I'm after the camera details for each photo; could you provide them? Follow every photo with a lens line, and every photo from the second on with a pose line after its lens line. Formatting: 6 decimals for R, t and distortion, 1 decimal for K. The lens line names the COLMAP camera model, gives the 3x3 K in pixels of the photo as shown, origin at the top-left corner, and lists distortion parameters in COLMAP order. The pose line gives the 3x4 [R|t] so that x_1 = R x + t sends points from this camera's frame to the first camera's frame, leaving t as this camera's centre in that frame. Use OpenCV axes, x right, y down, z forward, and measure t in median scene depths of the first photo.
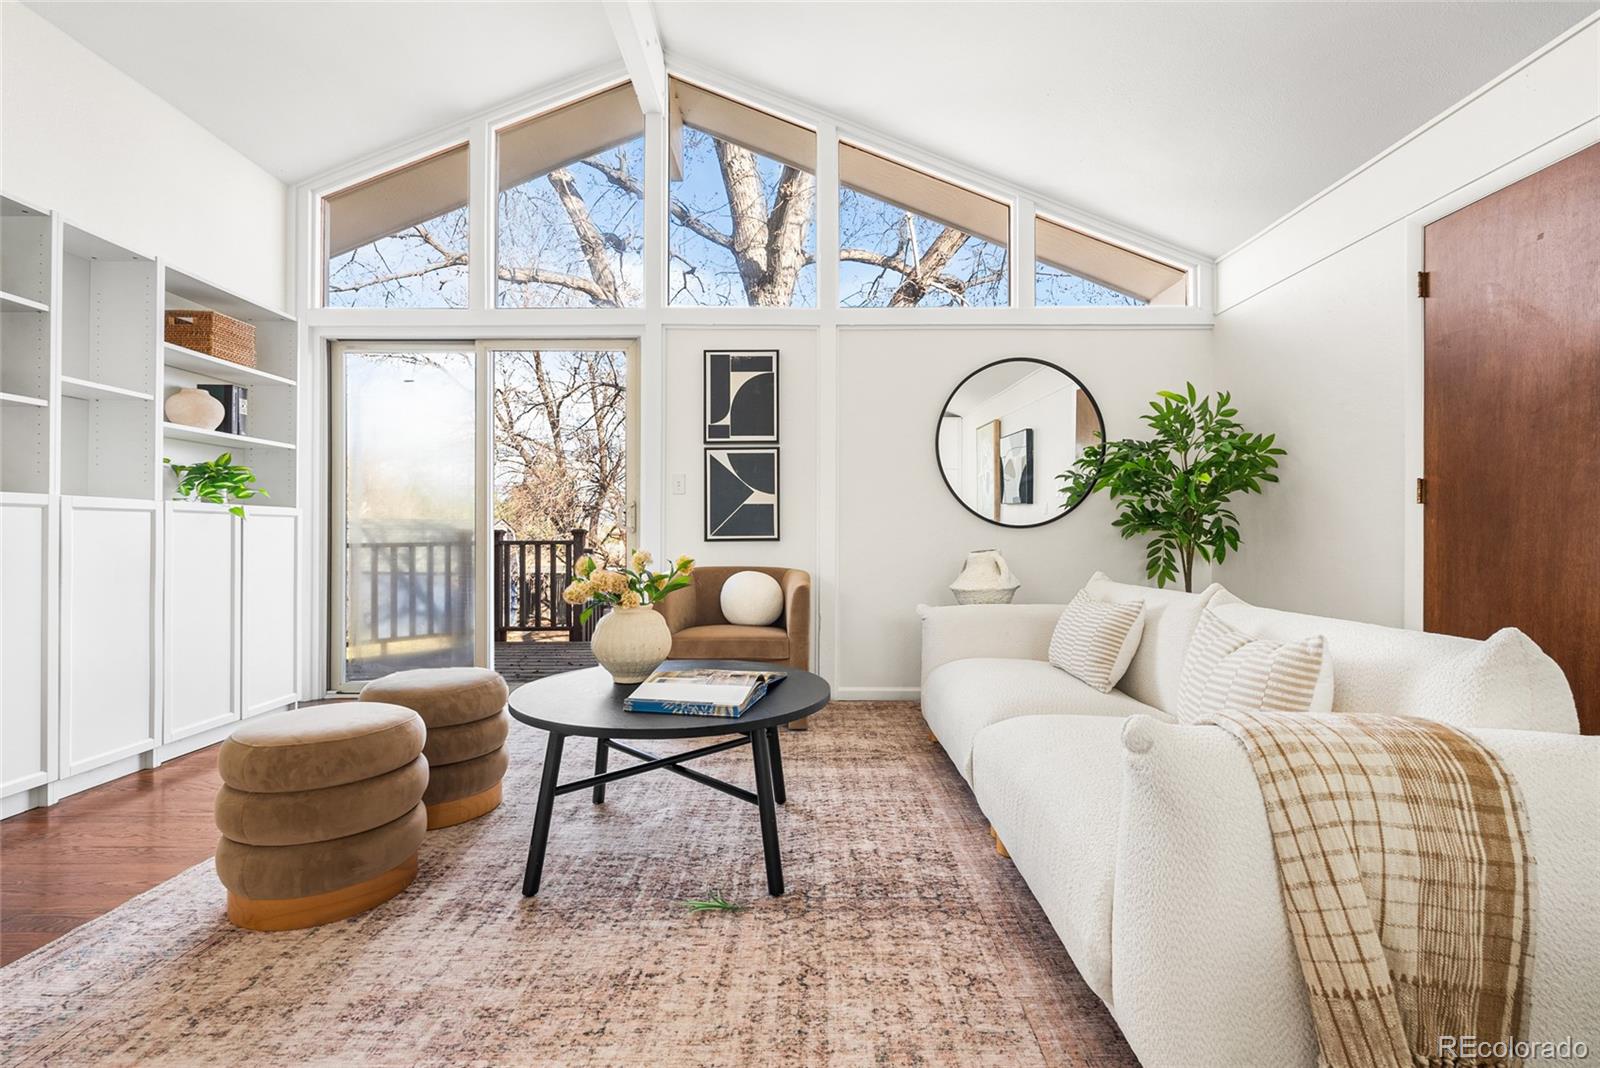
lens RADIAL K [[714.0, 0, 803.0], [0, 714.0, 531.4], [0, 0, 1]] dist [-0.004075, 0.000619]
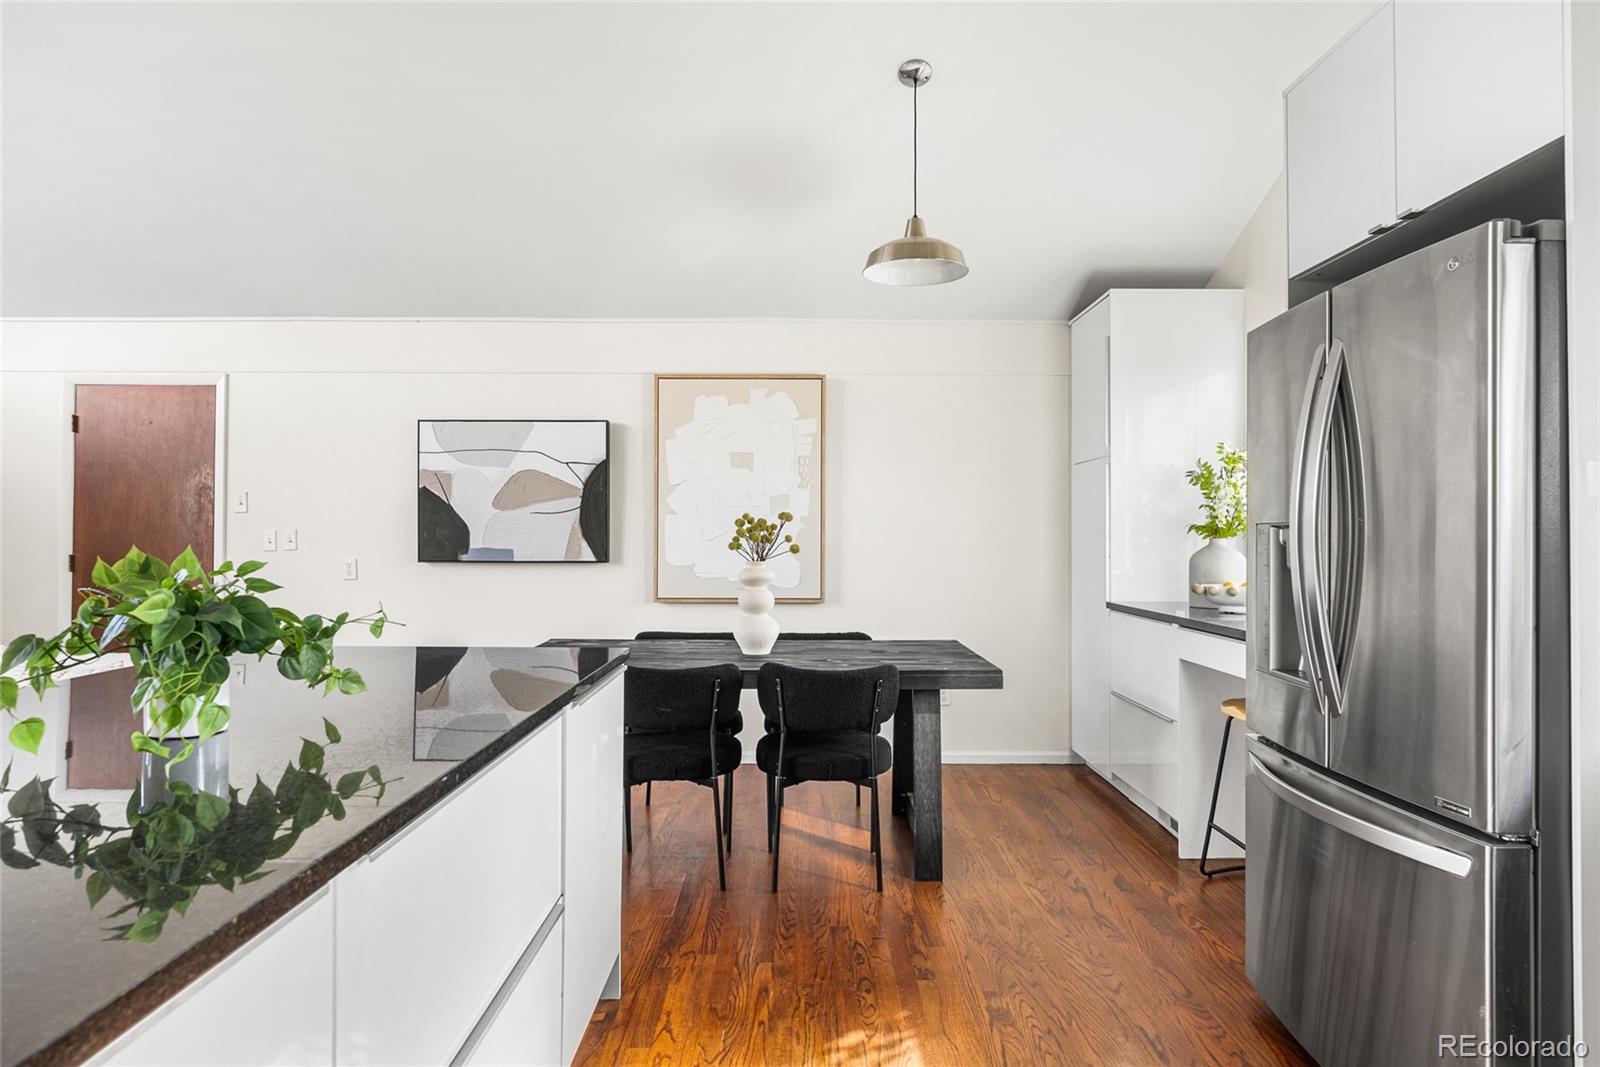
lens RADIAL K [[910.8, 0, 796.1], [0, 910.8, 532.8], [0, 0, 1]] dist [0.005635, 0.001077]
pose [[0.016761, 0.004842, 0.999848, -0.670729], [-0.007936, 0.999957, -0.004709, -0.082470], [-0.999828, -0.007856, 0.016799, -0.356163]]
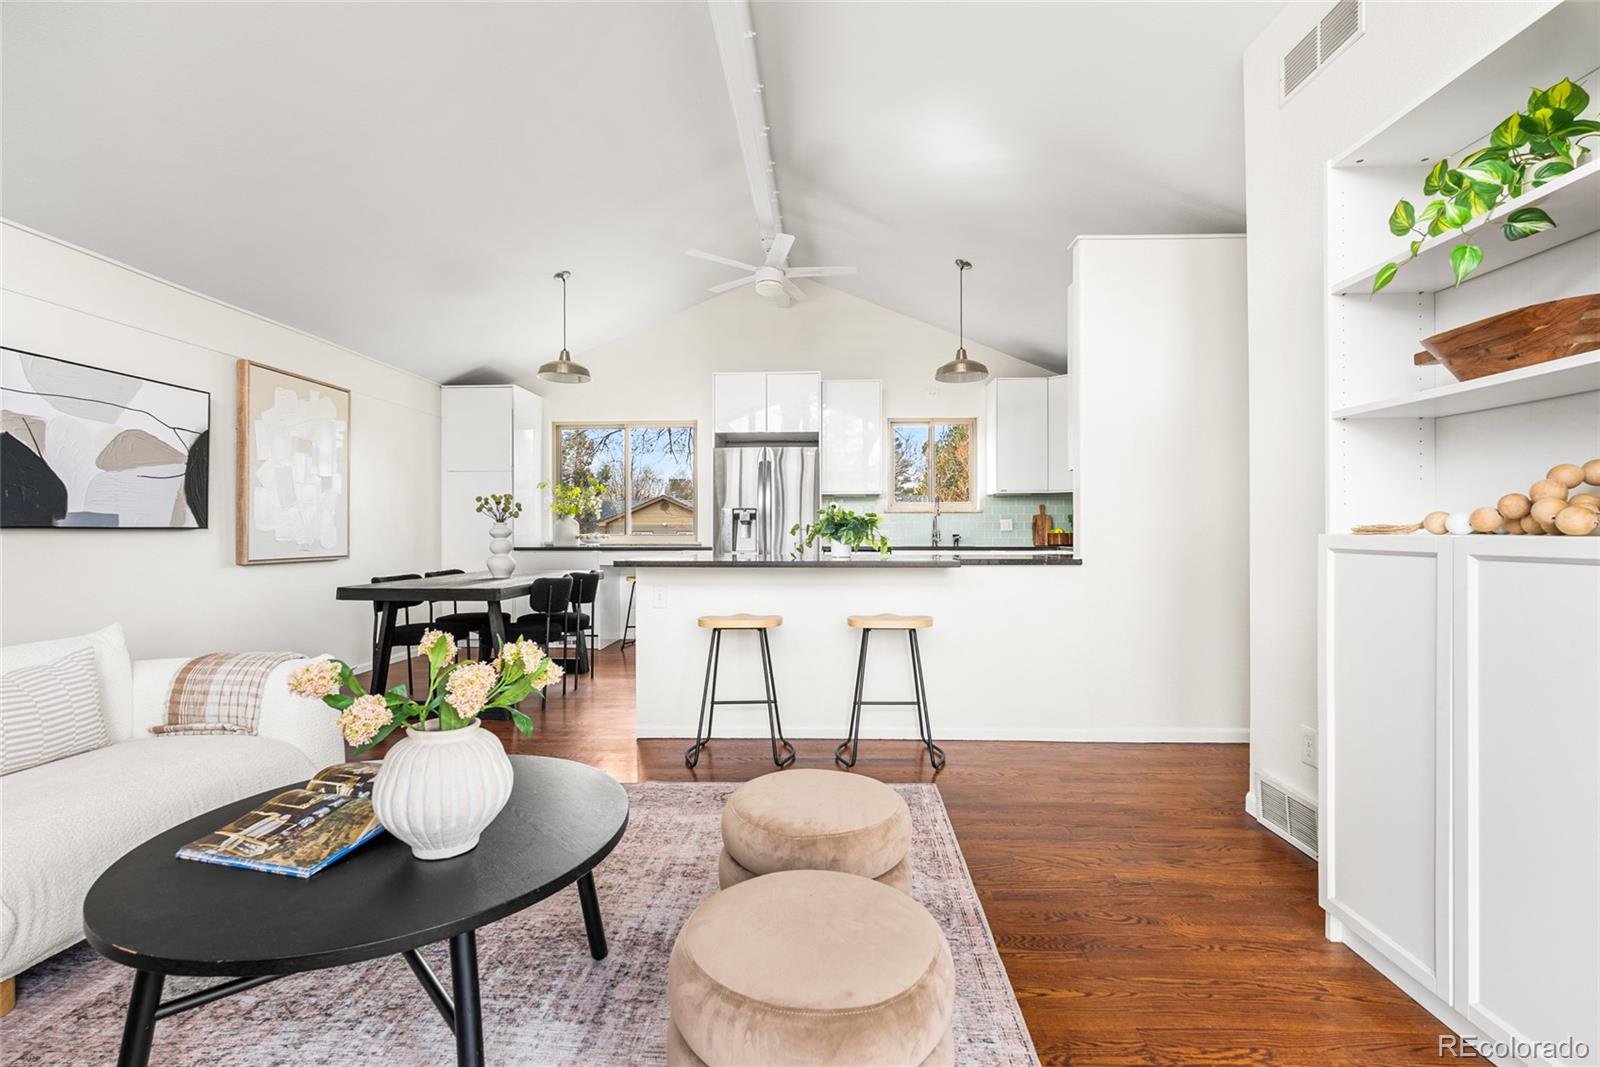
lens RADIAL K [[714.0, 0, 809.1], [0, 714.0, 532.6], [0, 0, 1]] dist [-0.004075, 0.000619]
pose [[-0.998832, 0.002369, 0.048256, -0.334236], [0.002235, 0.999993, -0.002836, -0.035162], [-0.048262, -0.002725, -0.998831, 0.904082]]
